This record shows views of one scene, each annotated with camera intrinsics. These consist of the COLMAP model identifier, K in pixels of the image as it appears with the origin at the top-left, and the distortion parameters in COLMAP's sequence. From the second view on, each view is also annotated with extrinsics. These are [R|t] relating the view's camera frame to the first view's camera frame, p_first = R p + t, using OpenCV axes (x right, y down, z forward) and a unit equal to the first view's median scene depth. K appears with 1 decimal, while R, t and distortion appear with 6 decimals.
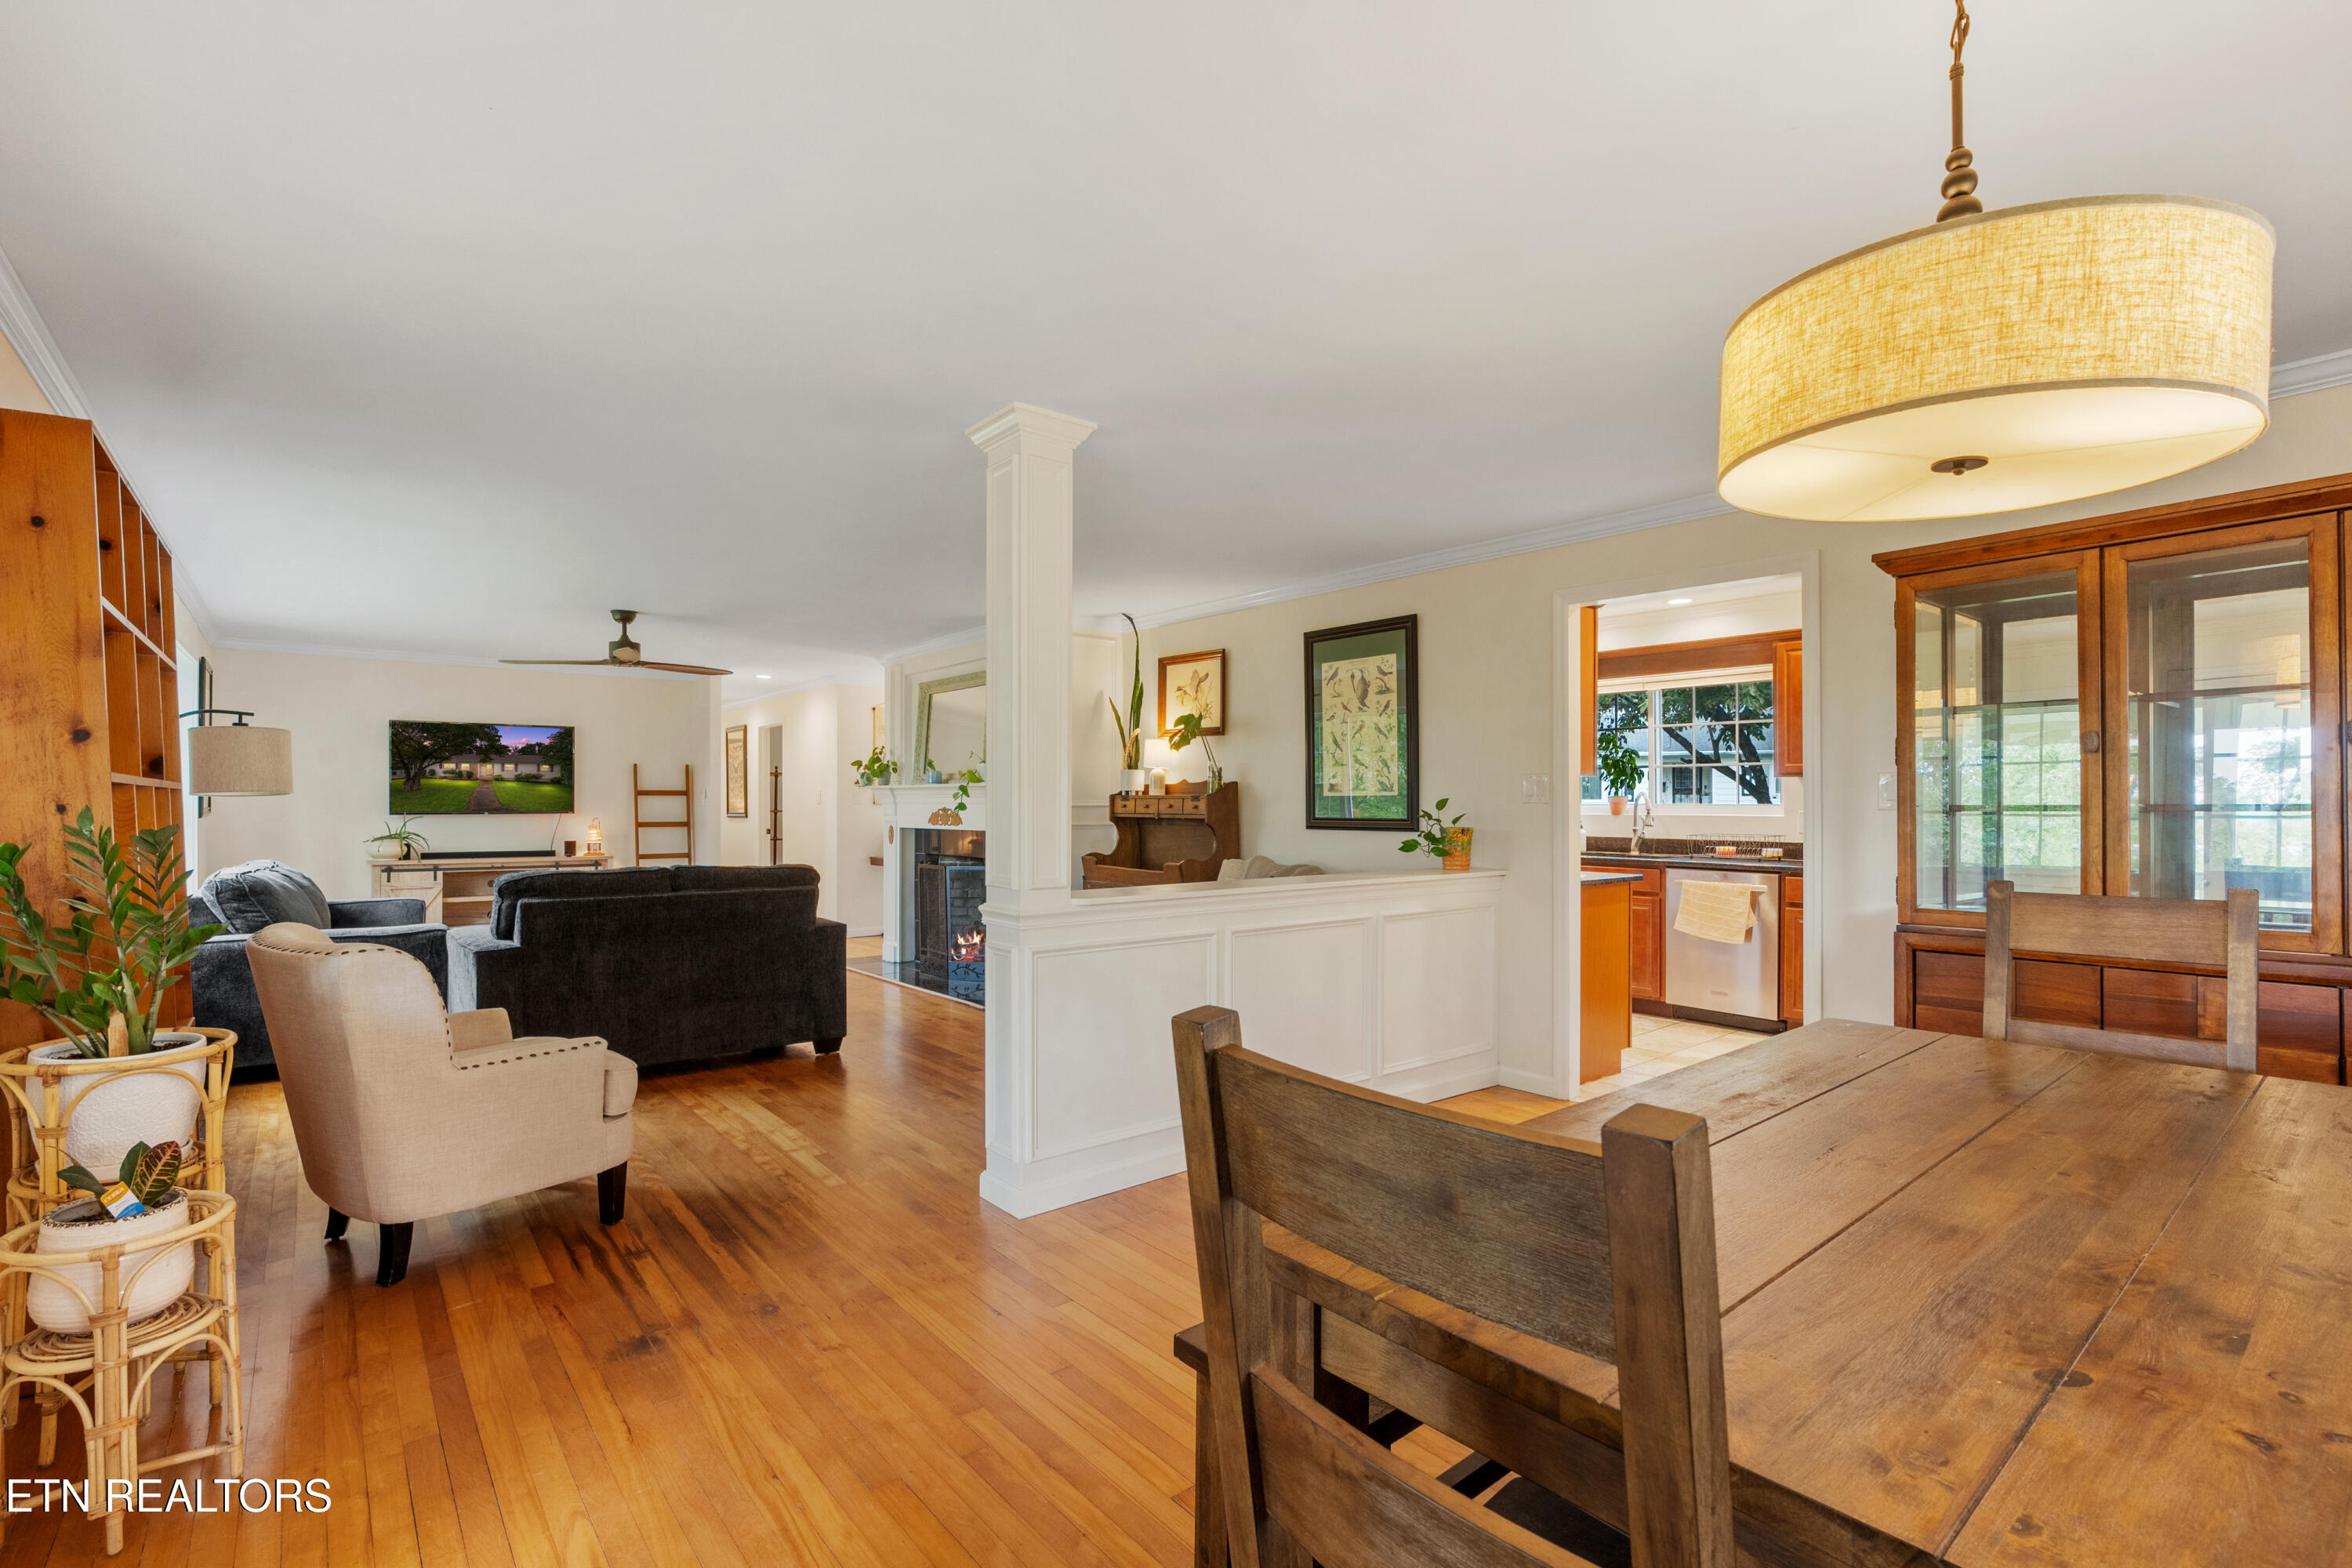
lens RADIAL K [[1053.6, 0, 1181.0], [0, 1053.6, 787.9], [0, 0, 1]] dist [-0.002688, -0.000561]
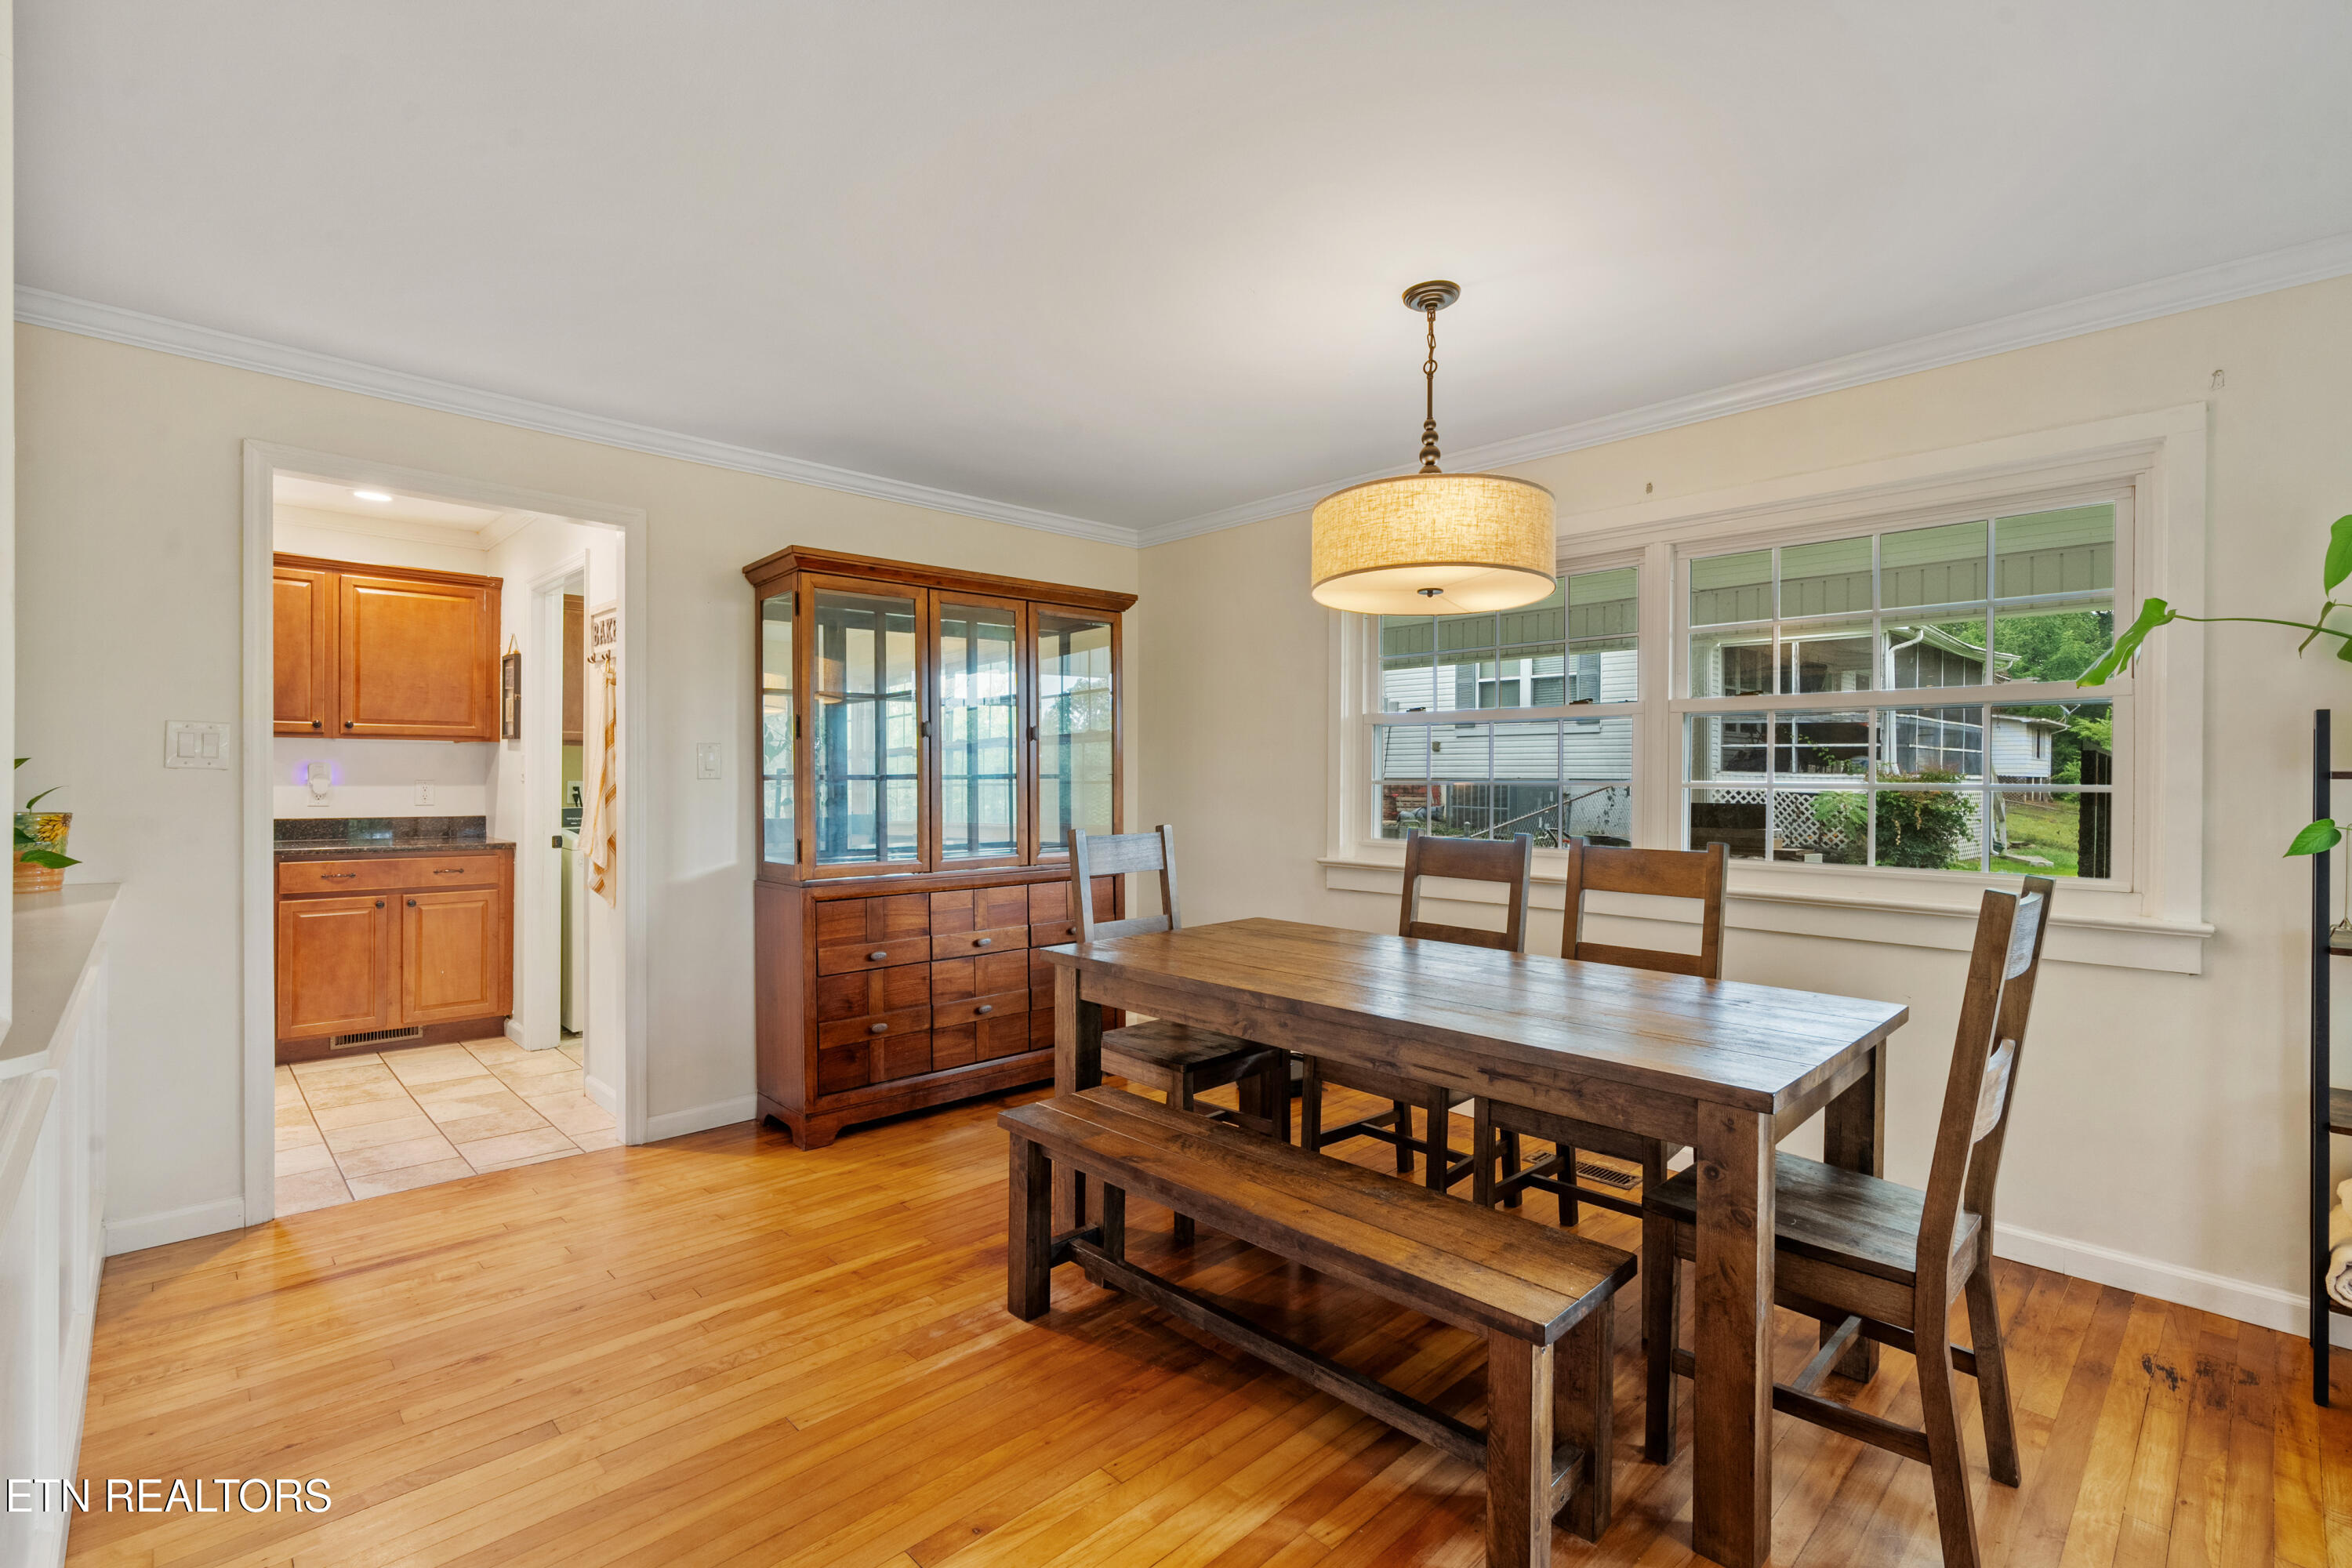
lens RADIAL K [[1063.1, 0, 1164.9], [0, 1063.1, 773.7], [0, 0, 1]] dist [-0.003682, -0.000172]
pose [[-0.074711, 0.000227, 0.997205, -0.530787], [-0.021804, 0.999761, -0.001861, 0.009638], [-0.996967, -0.021882, -0.074688, 0.785759]]
